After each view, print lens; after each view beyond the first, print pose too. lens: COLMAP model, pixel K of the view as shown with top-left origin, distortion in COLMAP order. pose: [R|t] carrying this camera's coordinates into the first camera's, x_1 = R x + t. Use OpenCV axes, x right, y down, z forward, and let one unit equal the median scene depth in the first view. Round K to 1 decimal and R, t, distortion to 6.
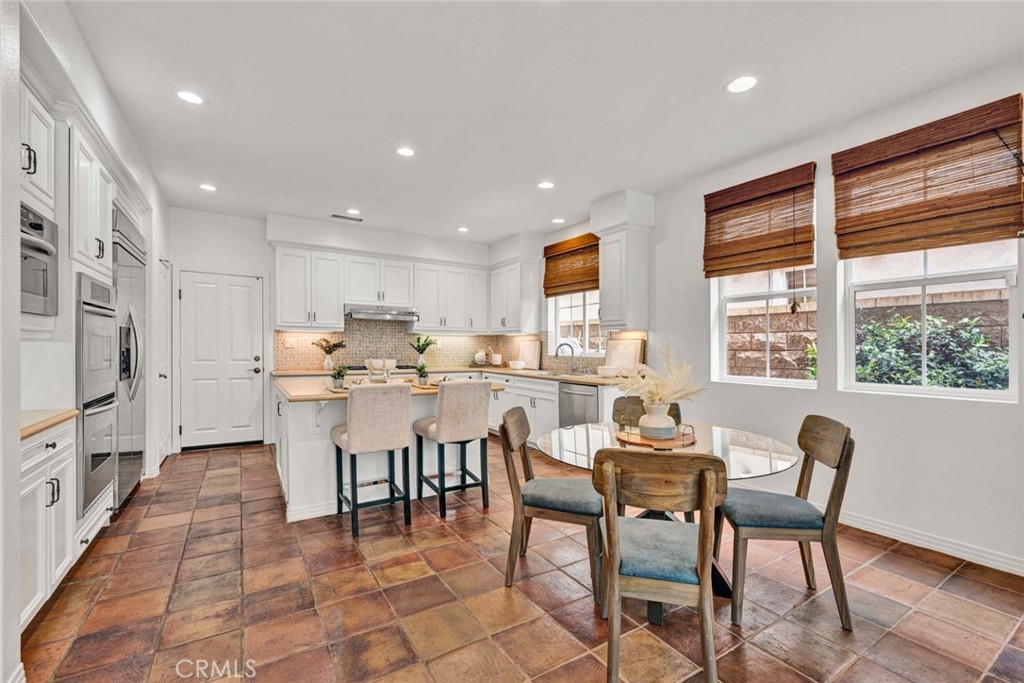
lens RADIAL K [[433.8, 0, 512.0], [0, 433.8, 341.5], [0, 0, 1]] dist [0.001139, 0.000124]
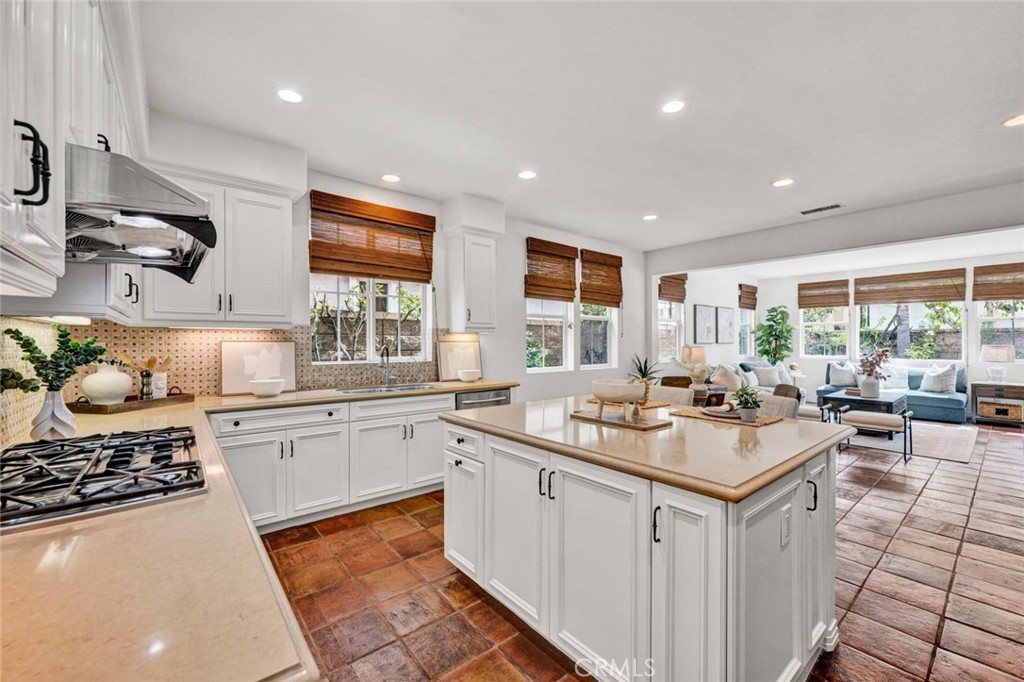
lens RADIAL K [[410.9, 0, 512.0], [0, 410.9, 341.0], [0, 0, 1]] dist [-0.000541, -0.000009]
pose [[-0.131523, -0.000436, 0.991313, -0.825957], [-0.009852, 0.999951, -0.000868, -0.008063], [-0.991264, -0.009881, -0.131521, 1.211208]]
